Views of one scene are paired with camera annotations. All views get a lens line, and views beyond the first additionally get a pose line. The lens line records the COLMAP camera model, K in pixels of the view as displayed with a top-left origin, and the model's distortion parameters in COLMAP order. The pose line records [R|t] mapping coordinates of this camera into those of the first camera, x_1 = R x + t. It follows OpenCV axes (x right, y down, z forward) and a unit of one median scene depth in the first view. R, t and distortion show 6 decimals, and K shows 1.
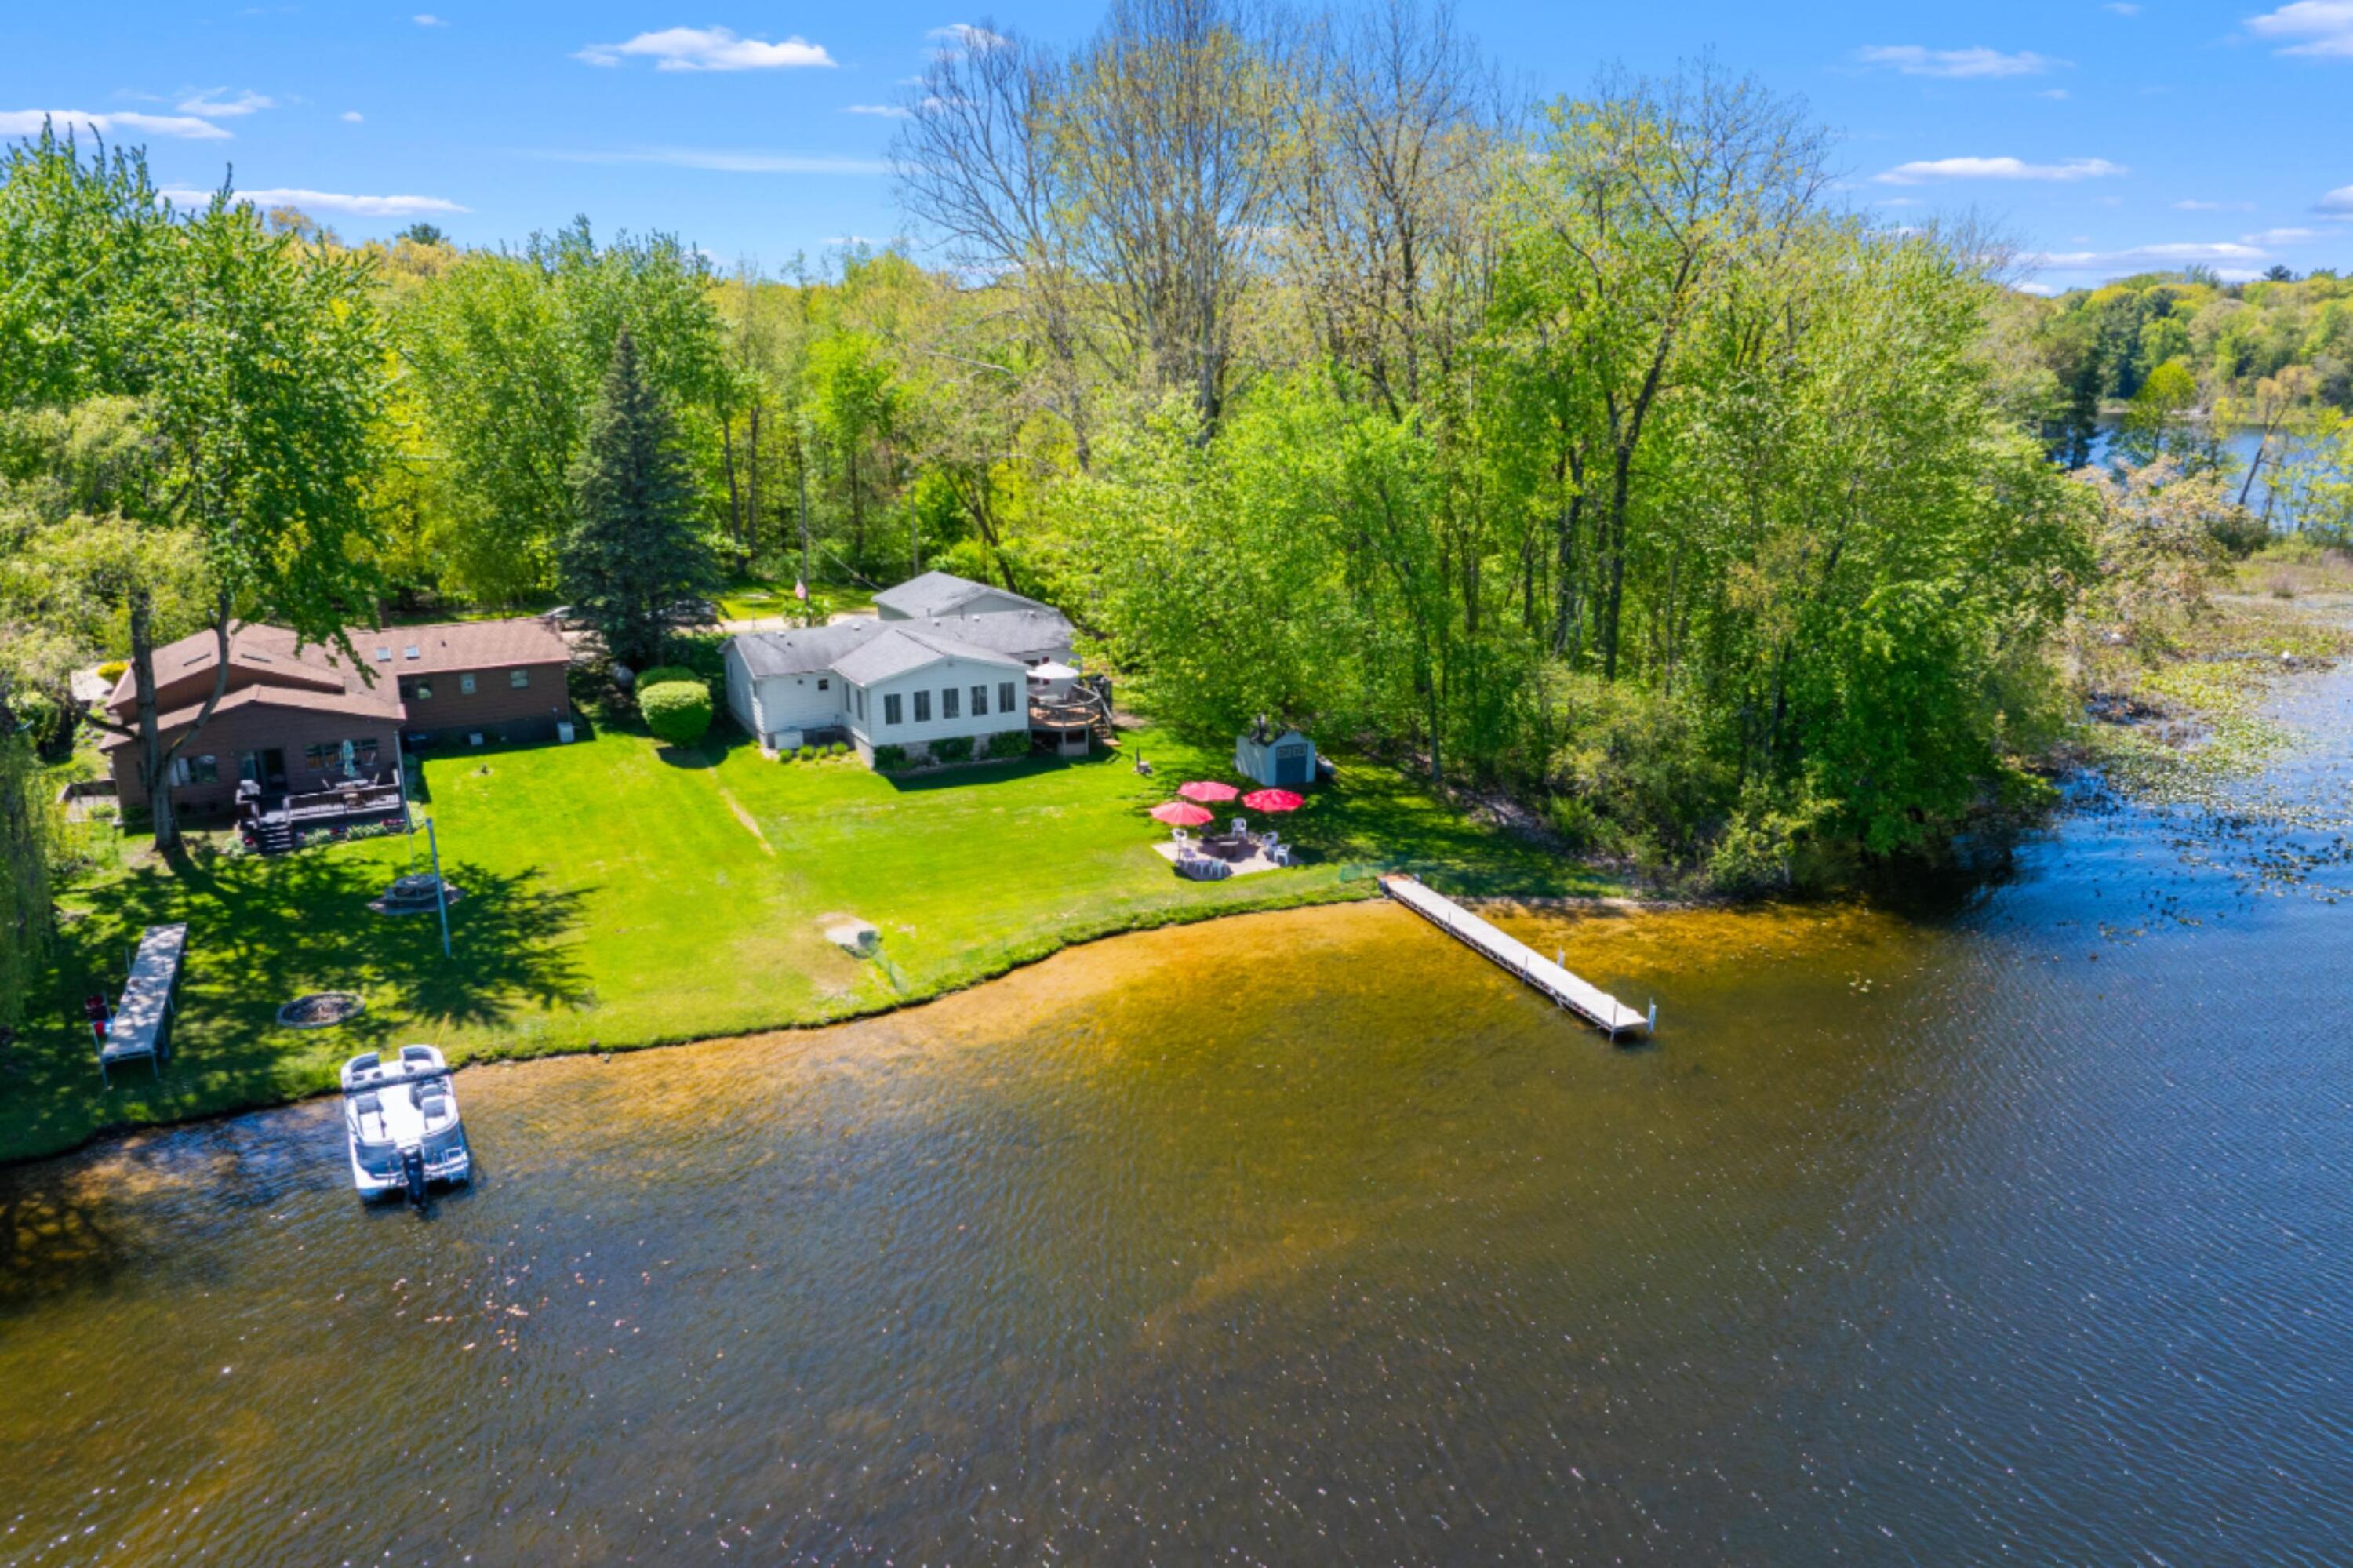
lens RADIAL K [[1647.6, 0, 1176.5], [0, 1647.6, 784.0], [0, 0, 1]] dist [-0.033184, 0.002690]
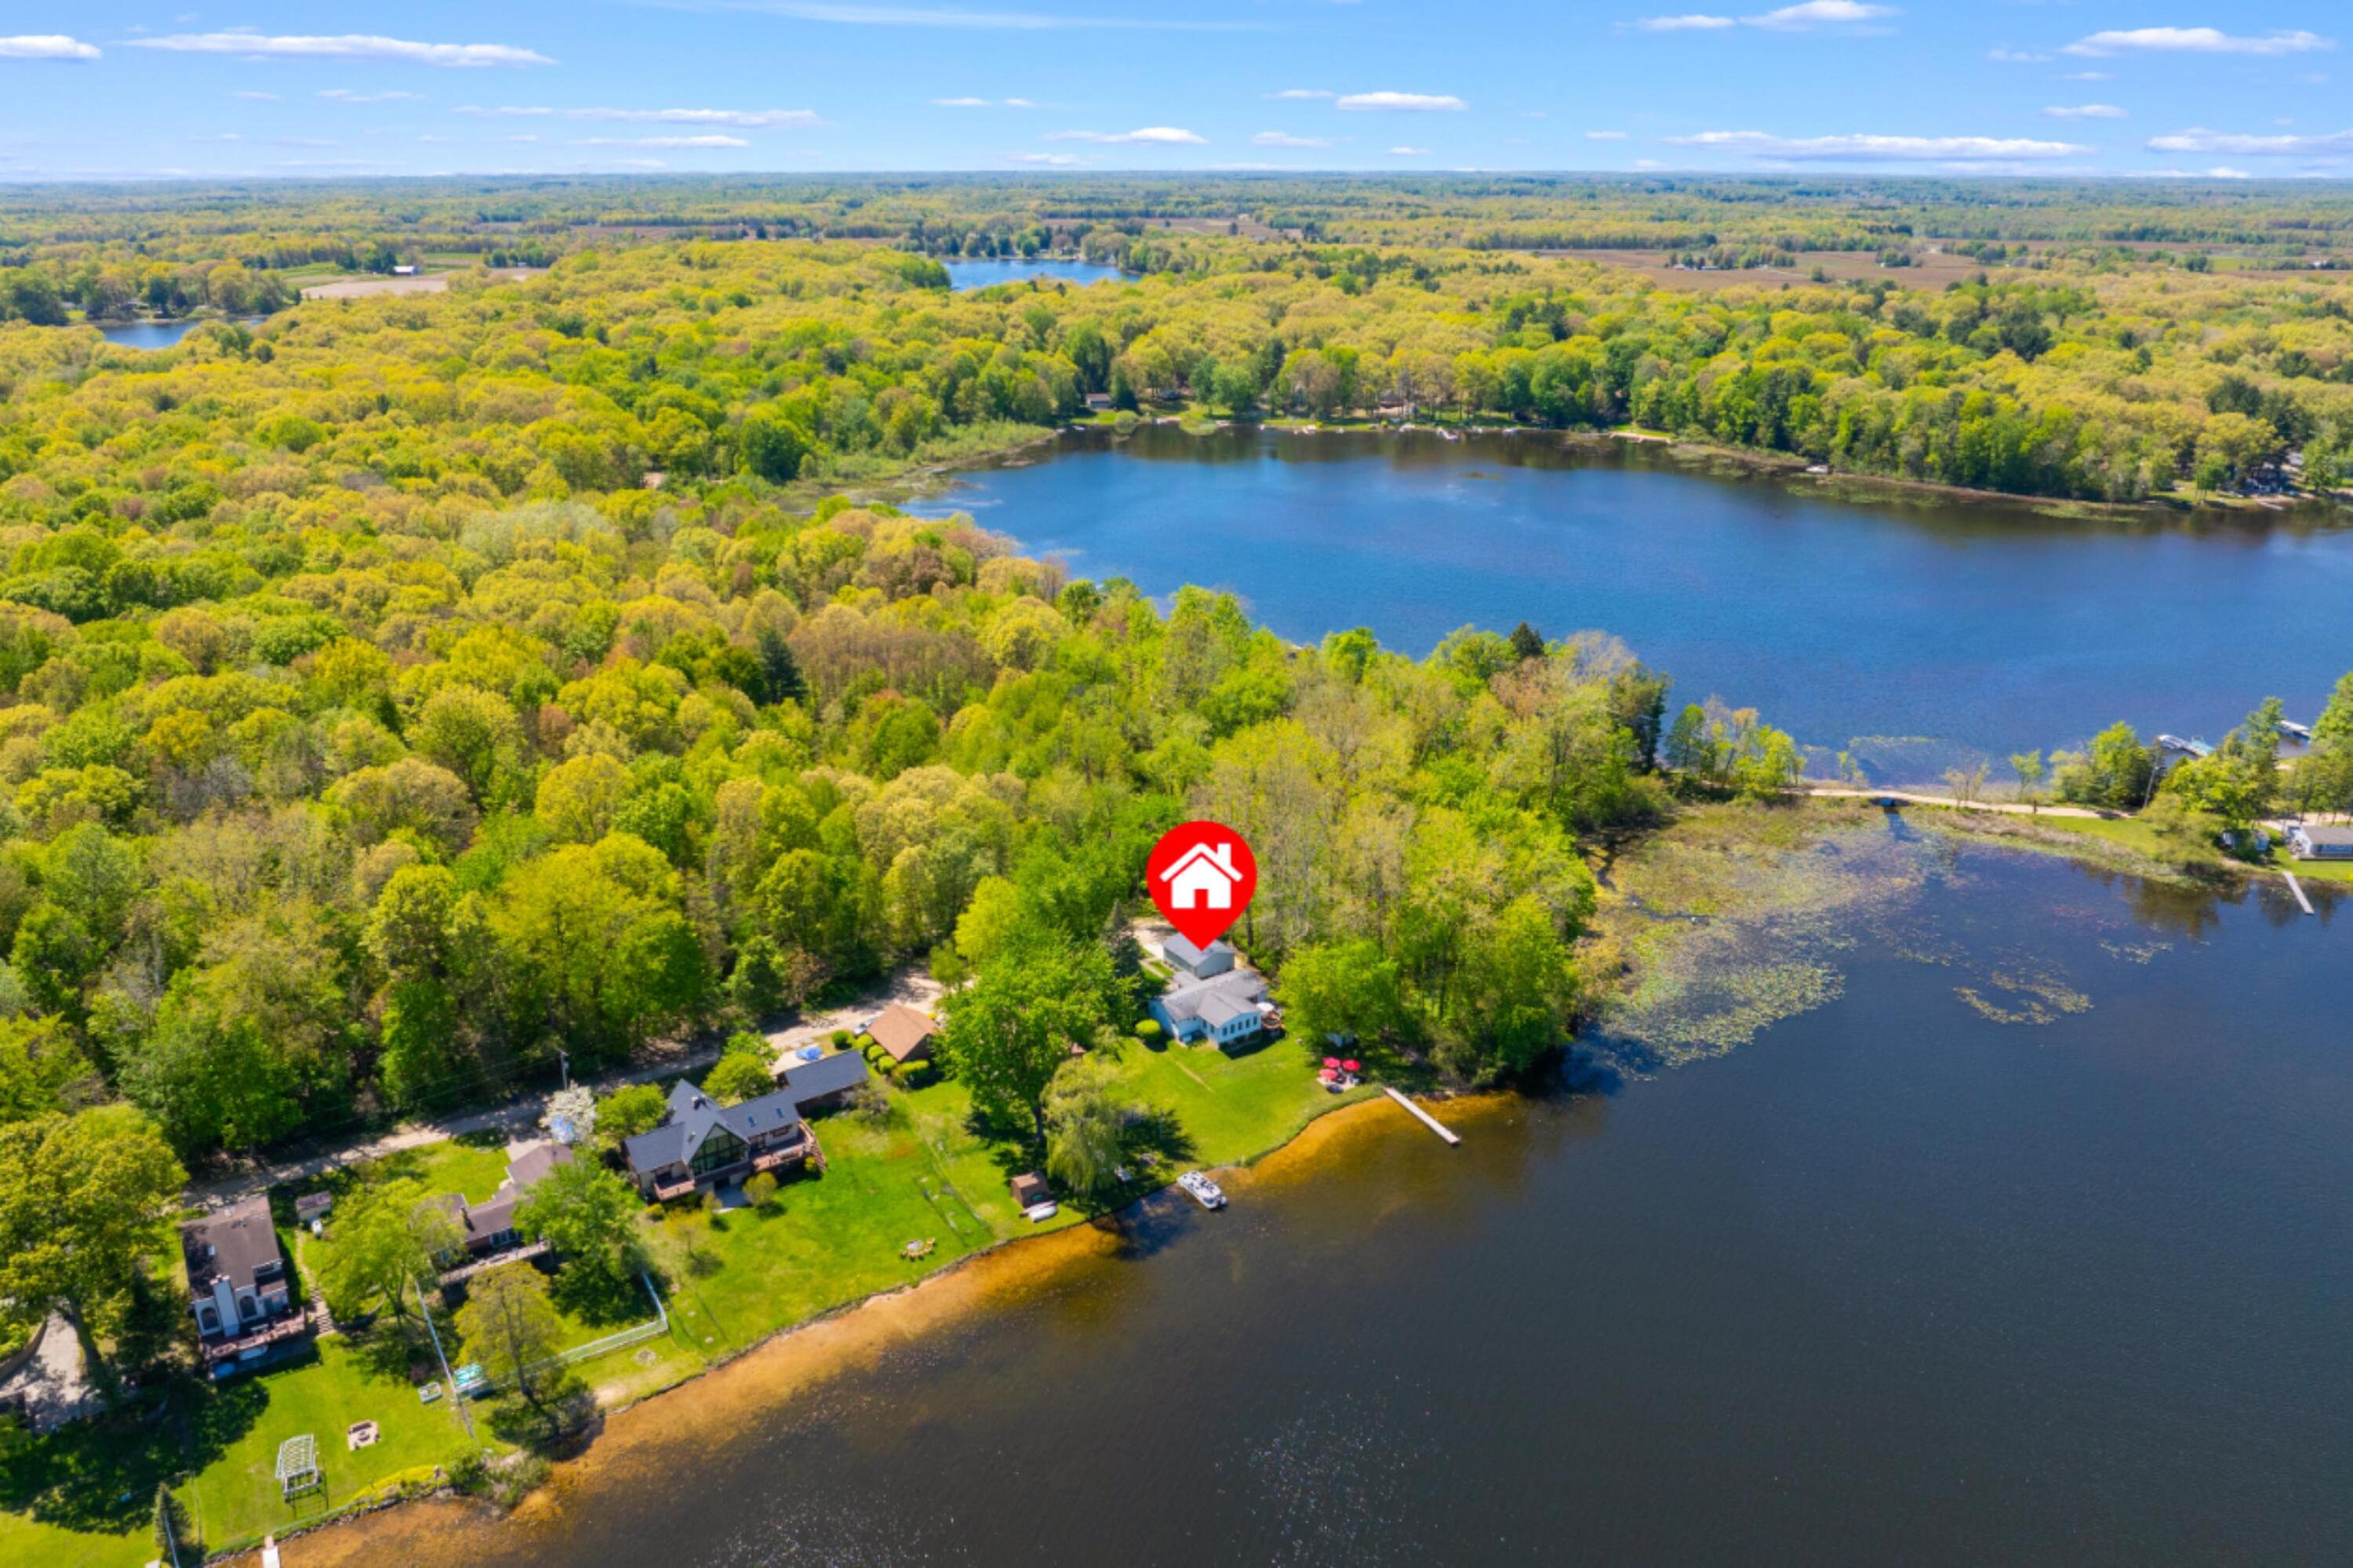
lens RADIAL K [[1662.7, 0, 1182.2], [0, 1662.7, 737.7], [0, 0, 1]] dist [-0.021897, -0.012648]
pose [[0.990363, -0.042353, 0.131858, -0.660767], [0.033045, 0.996857, 0.071995, -0.855406], [-0.134493, -0.066943, 0.988651, -2.154946]]
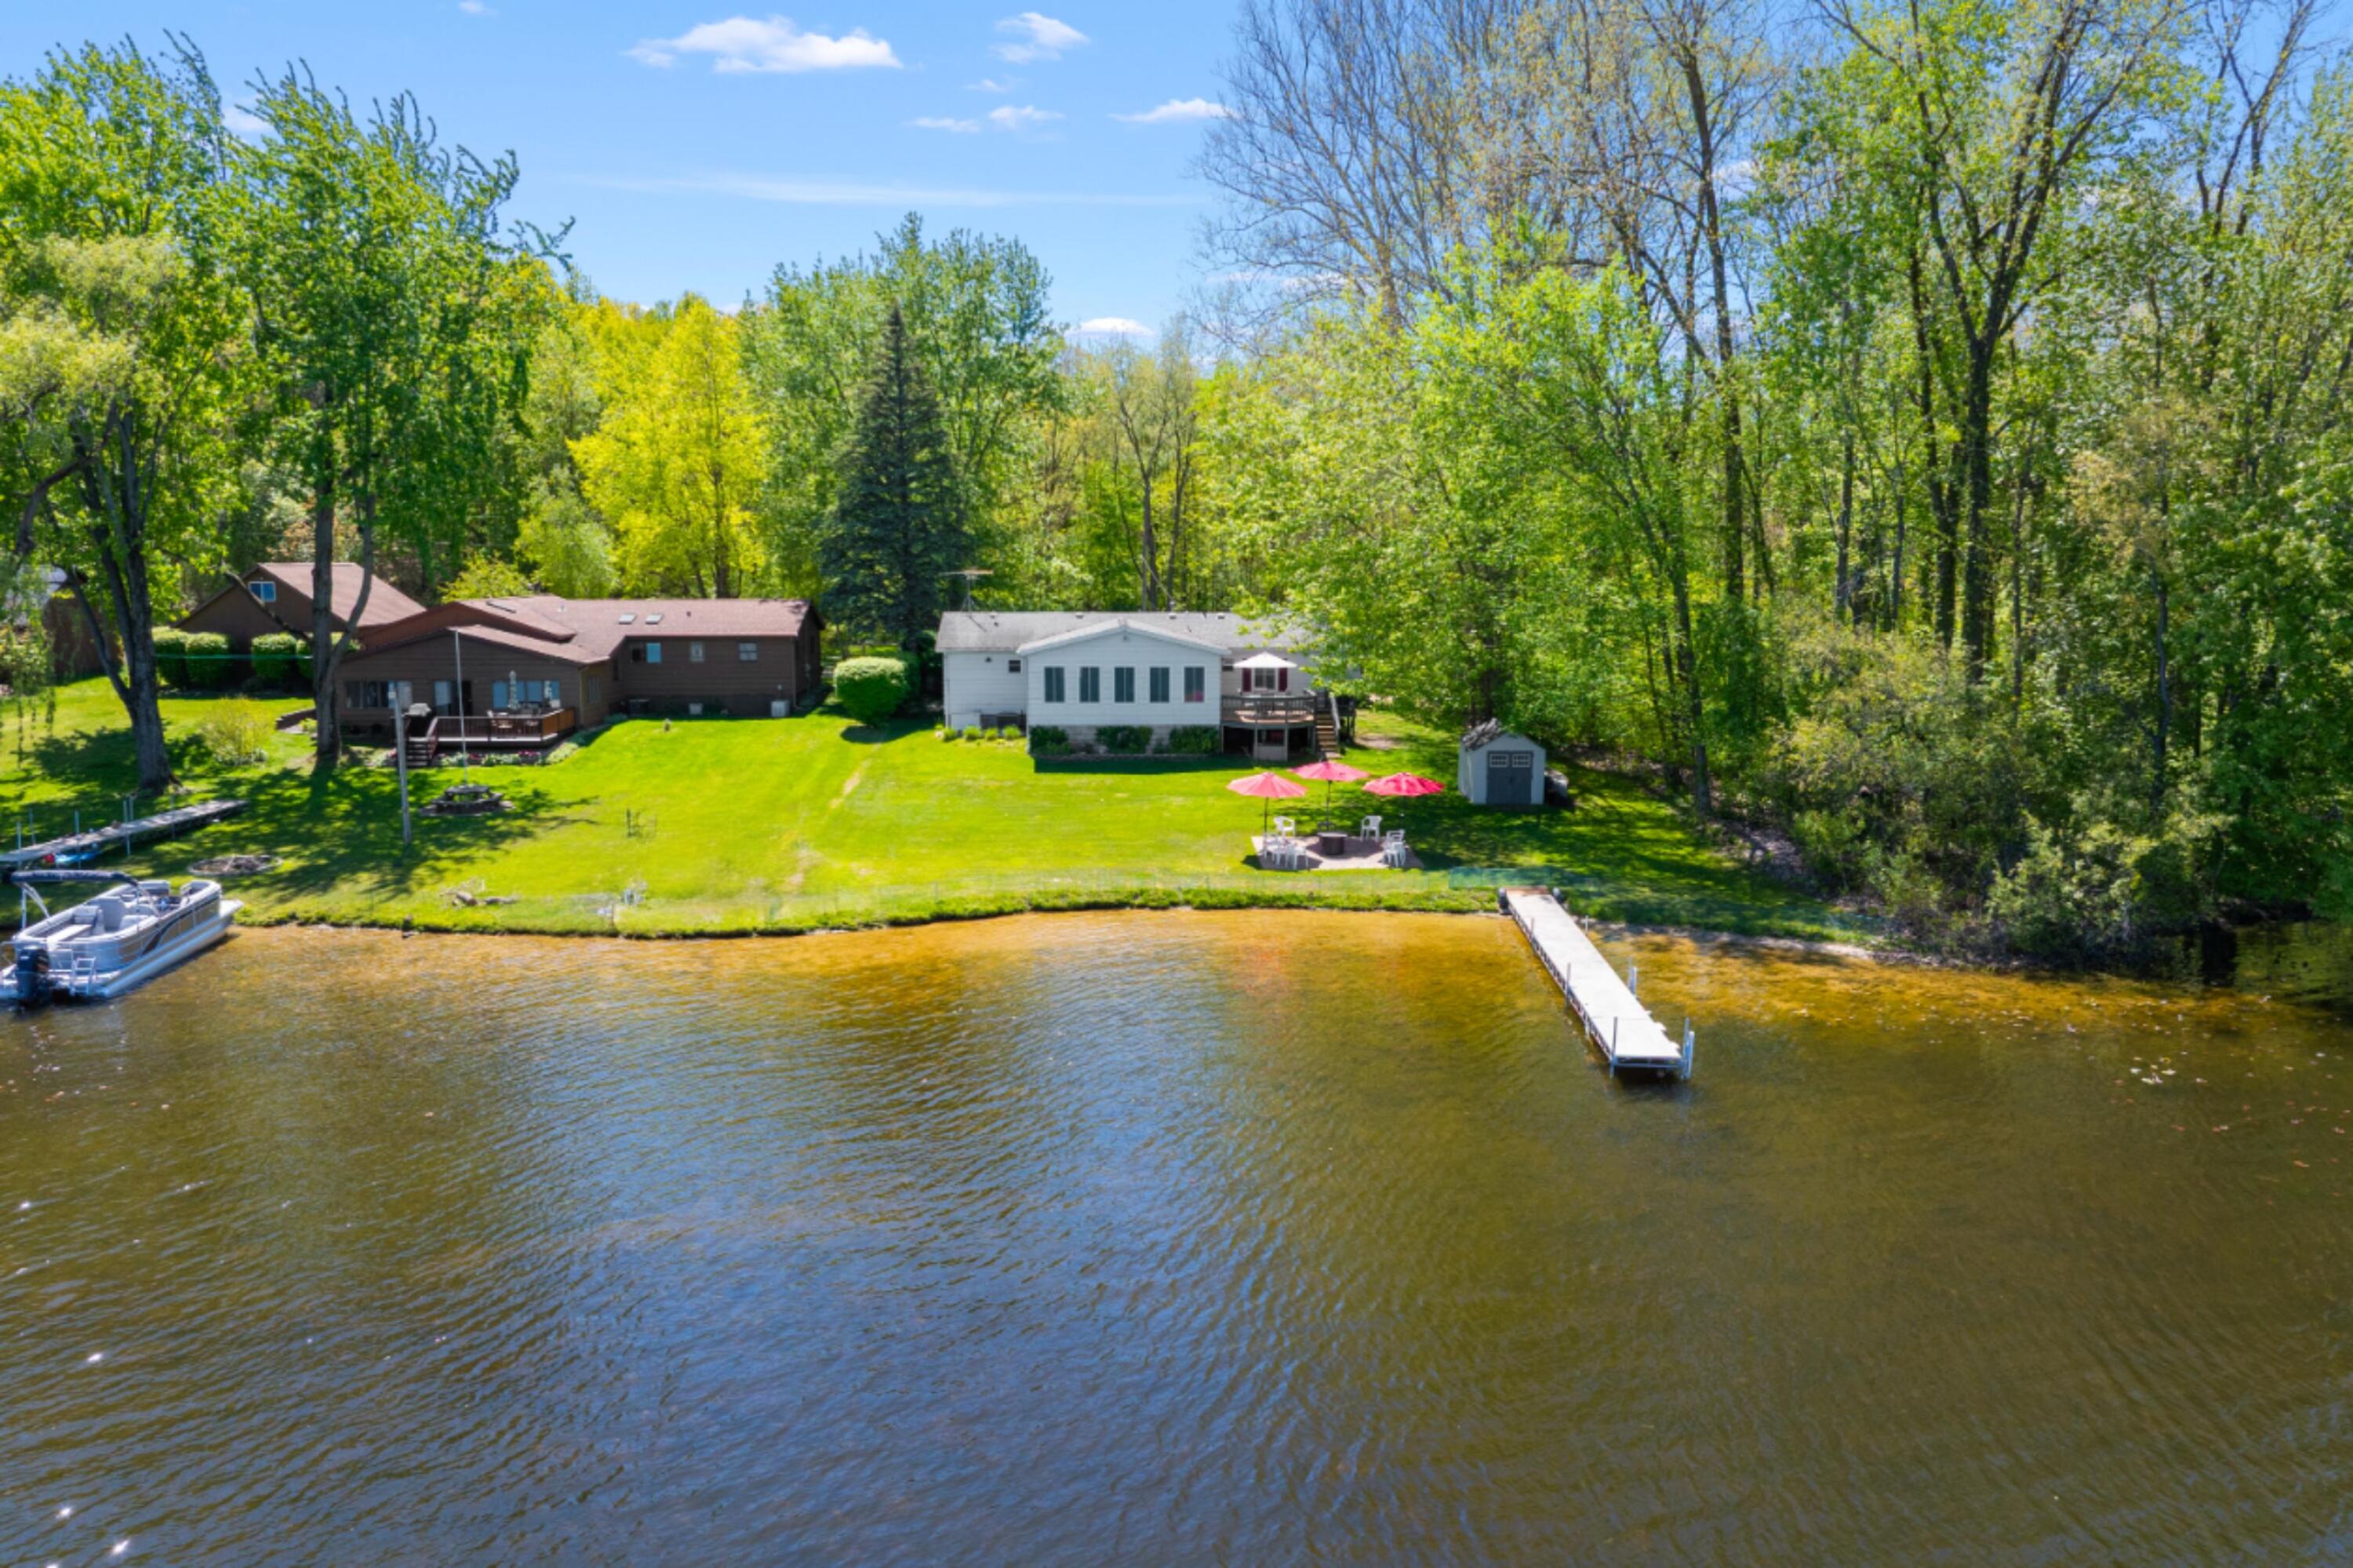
lens RADIAL K [[1647.6, 0, 1176.5], [0, 1647.6, 784.0], [0, 0, 1]] dist [-0.033184, 0.002690]
pose [[0.910467, 0.062450, -0.408839, 0.246459], [-0.112488, 0.988660, -0.099489, 0.086224], [0.397989, 0.136571, 0.907167, 0.247030]]
